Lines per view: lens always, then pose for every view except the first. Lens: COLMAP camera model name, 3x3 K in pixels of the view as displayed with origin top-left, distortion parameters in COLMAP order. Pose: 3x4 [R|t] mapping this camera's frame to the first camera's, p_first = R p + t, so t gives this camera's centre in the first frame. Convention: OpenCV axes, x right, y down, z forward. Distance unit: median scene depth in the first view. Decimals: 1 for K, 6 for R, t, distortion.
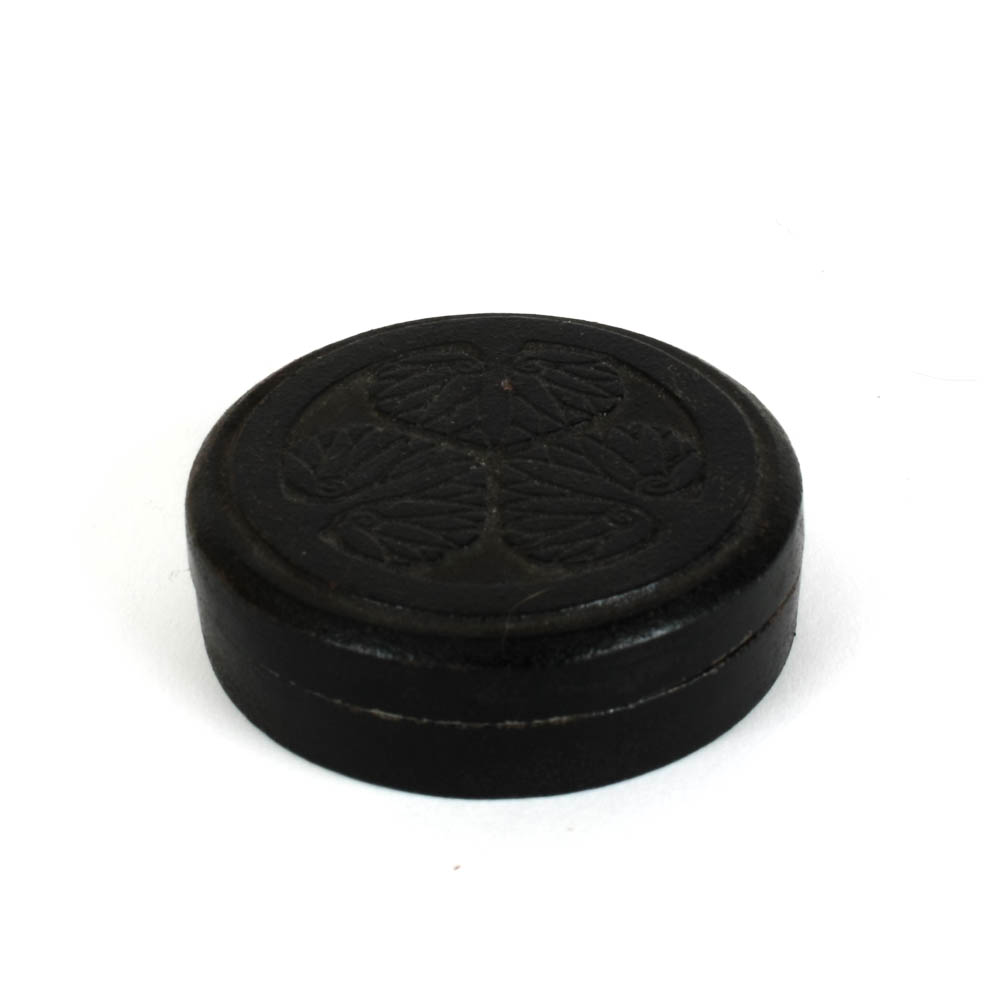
lens RADIAL K [[3144.9, 0, 493.1], [0, 3144.9, 491.8], [0, 0, 1]] dist [0.109010, 0.000000]
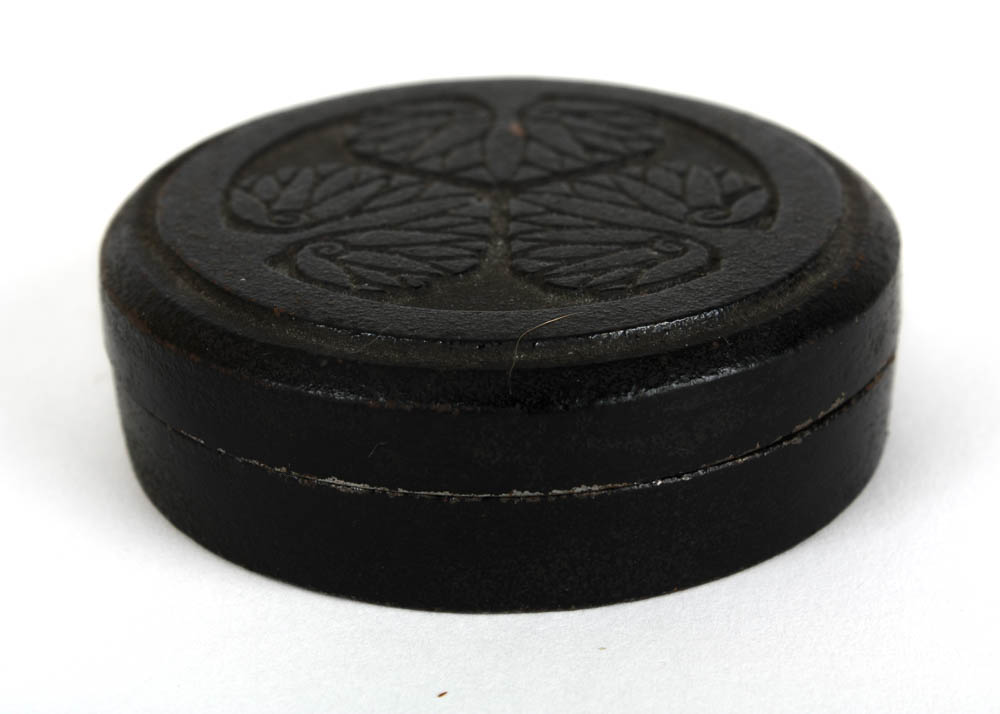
lens RADIAL K [[2317.5, 0, 498.0], [0, 2317.5, 361.7], [0, 0, 1]] dist [0.003239, 0.000000]
pose [[0.999966, 0.006412, -0.005159, 0.003024], [-0.007047, 0.990917, -0.134286, 0.109837], [0.004251, 0.134318, 0.990929, 0.453598]]
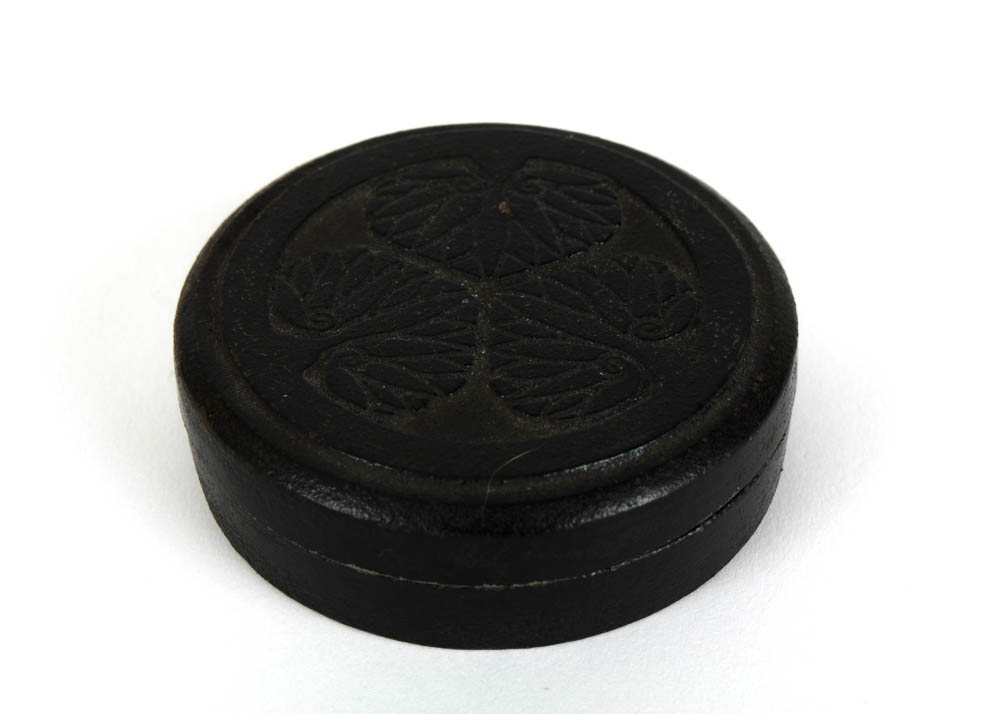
lens RADIAL K [[2317.5, 0, 508.6], [0, 2317.5, 360.9], [0, 0, 1]] dist [0.003239, 0.000000]
pose [[0.999268, 0.036883, -0.010149, 0.015723], [-0.035353, 0.991737, 0.123323, -0.080987], [0.014614, -0.122874, 0.992315, 0.283777]]
